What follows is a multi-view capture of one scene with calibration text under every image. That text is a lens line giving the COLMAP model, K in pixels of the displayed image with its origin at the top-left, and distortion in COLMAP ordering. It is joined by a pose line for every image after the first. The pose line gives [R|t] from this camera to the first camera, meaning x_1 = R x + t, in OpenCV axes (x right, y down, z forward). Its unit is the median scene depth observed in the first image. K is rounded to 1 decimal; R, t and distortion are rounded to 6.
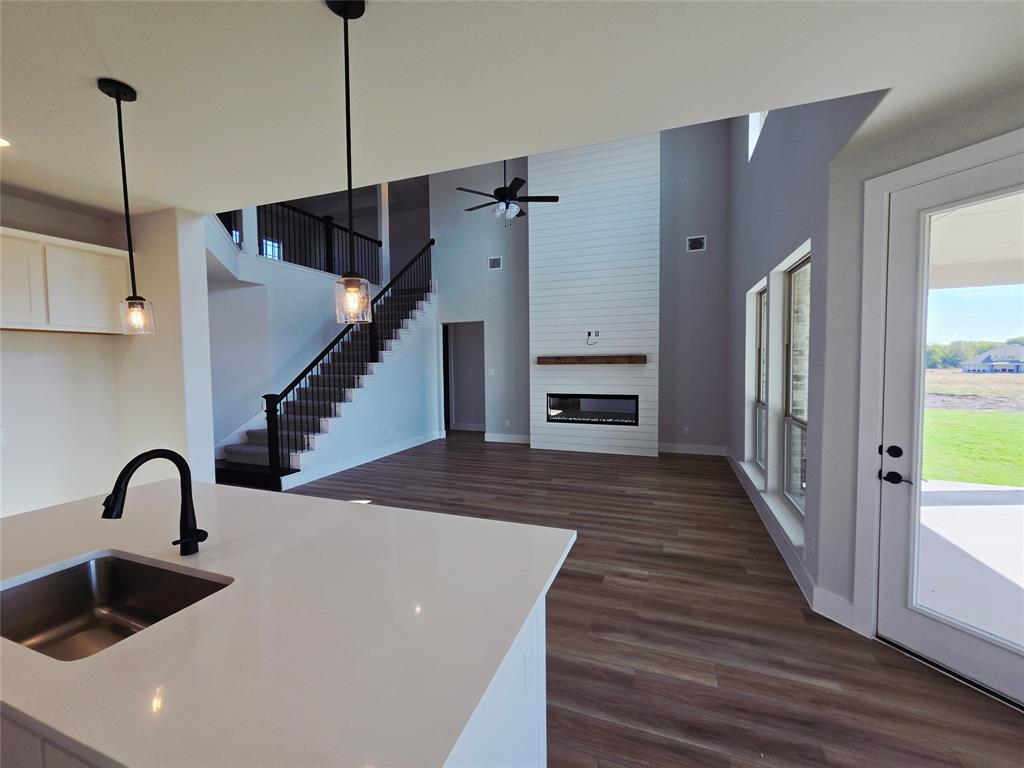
lens RADIAL K [[423.9, 0, 512.0], [0, 423.9, 384.0], [0, 0, 1]] dist [0.001072, 0.000433]
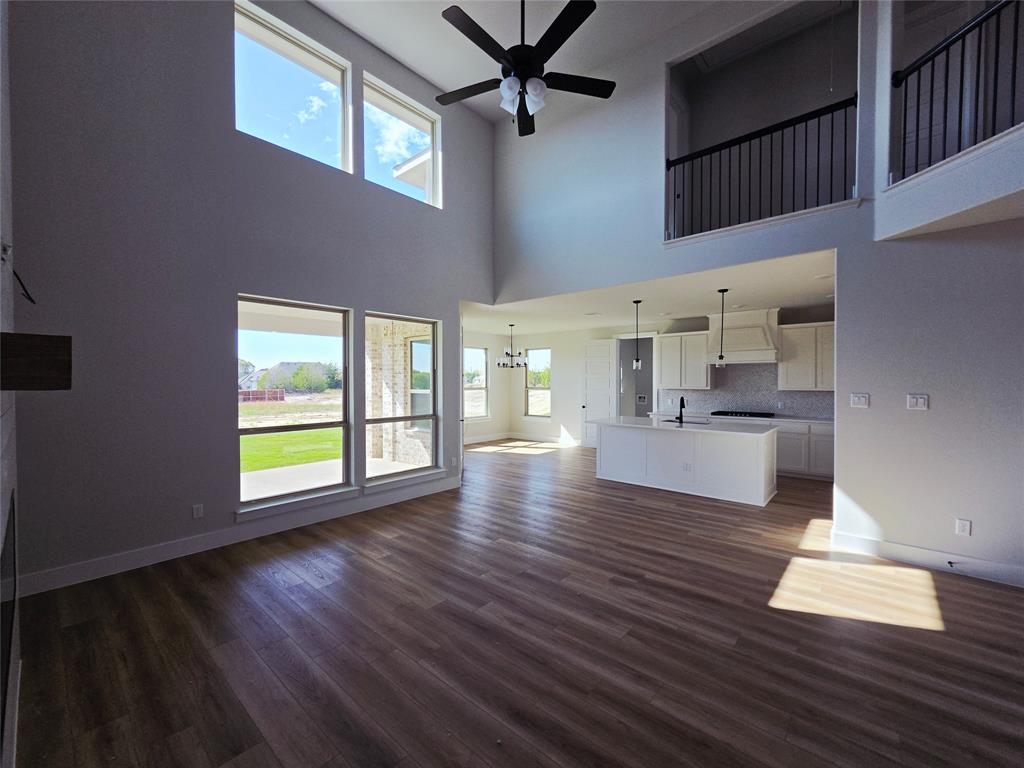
lens RADIAL K [[419.1, 0, 510.5], [0, 419.1, 387.2], [0, 0, 1]] dist [-0.002175, -0.000081]
pose [[-0.933457, 0.005680, 0.358644, -0.142291], [0.028770, 0.997839, 0.059076, -0.053285], [-0.357533, 0.065463, -0.931603, 1.152811]]
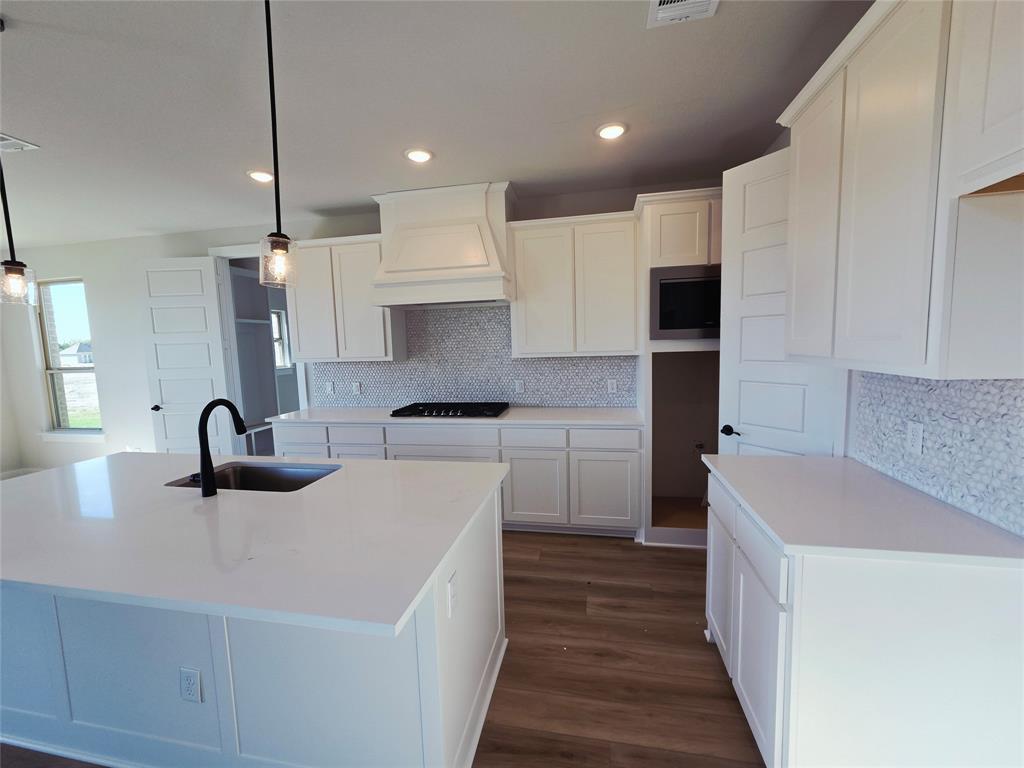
lens RADIAL K [[419.1, 0, 510.5], [0, 419.1, 387.2], [0, 0, 1]] dist [-0.002175, -0.000081]
pose [[-0.987147, 0.053779, -0.150492, -0.303557], [0.030325, 0.987604, 0.154006, -0.010505], [0.156909, 0.147463, -0.976542, 0.473697]]
